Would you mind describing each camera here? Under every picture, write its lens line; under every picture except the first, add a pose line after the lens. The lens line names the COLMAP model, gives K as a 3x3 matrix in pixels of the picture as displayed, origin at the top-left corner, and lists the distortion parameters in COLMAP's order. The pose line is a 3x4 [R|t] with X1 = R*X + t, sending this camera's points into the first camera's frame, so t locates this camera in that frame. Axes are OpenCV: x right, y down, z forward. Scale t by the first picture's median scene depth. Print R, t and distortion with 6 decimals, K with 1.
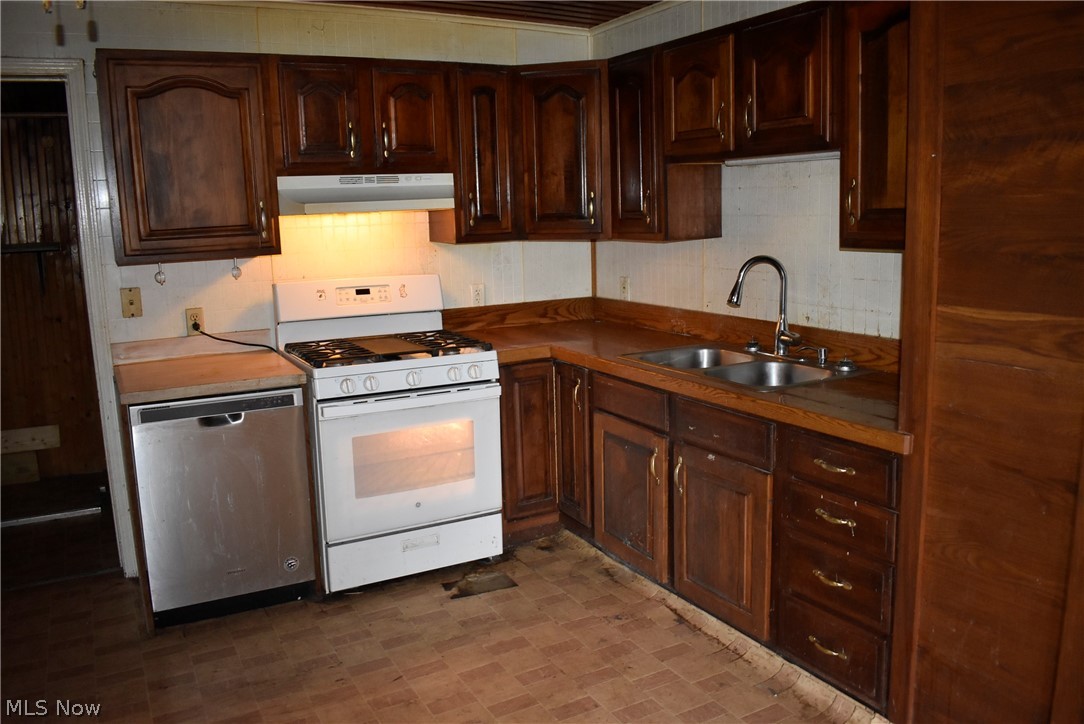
lens RADIAL K [[850.1, 0, 541.6], [0, 850.1, 345.5], [0, 0, 1]] dist [-0.093744, 0.016012]
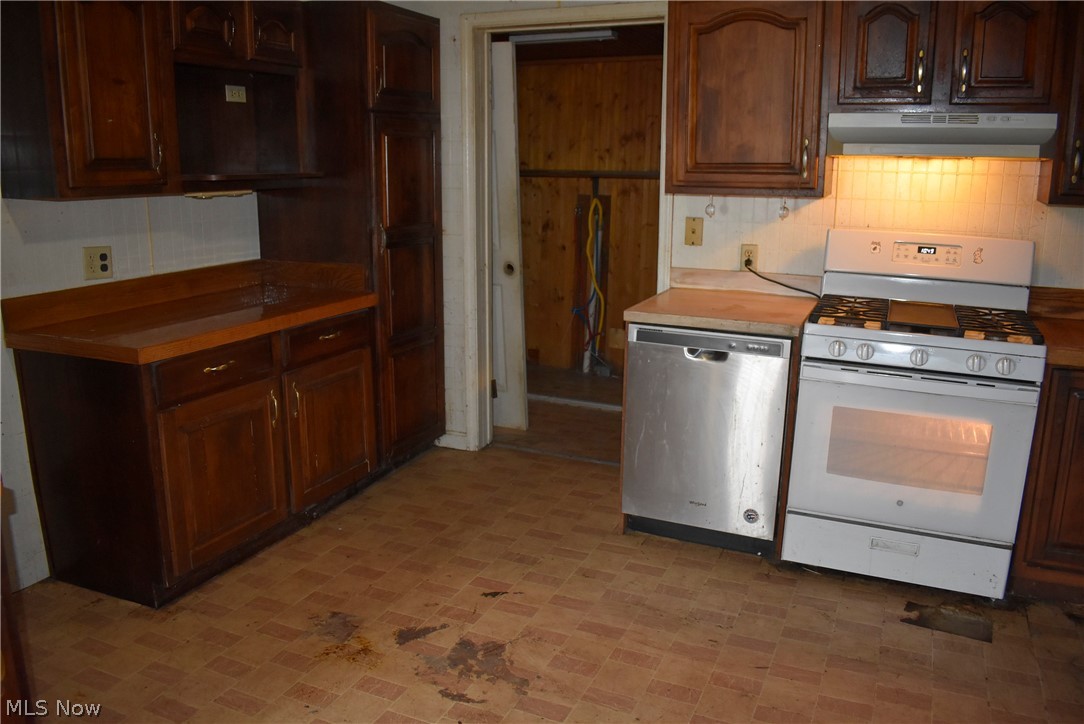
lens RADIAL K [[850.1, 0, 541.6], [0, 850.1, 345.5], [0, 0, 1]] dist [-0.093744, 0.016012]
pose [[0.599230, 0.202434, -0.774561, 0.263153], [-0.150848, 0.978723, 0.139091, -0.030935], [0.786237, 0.033493, 0.617016, 0.193305]]
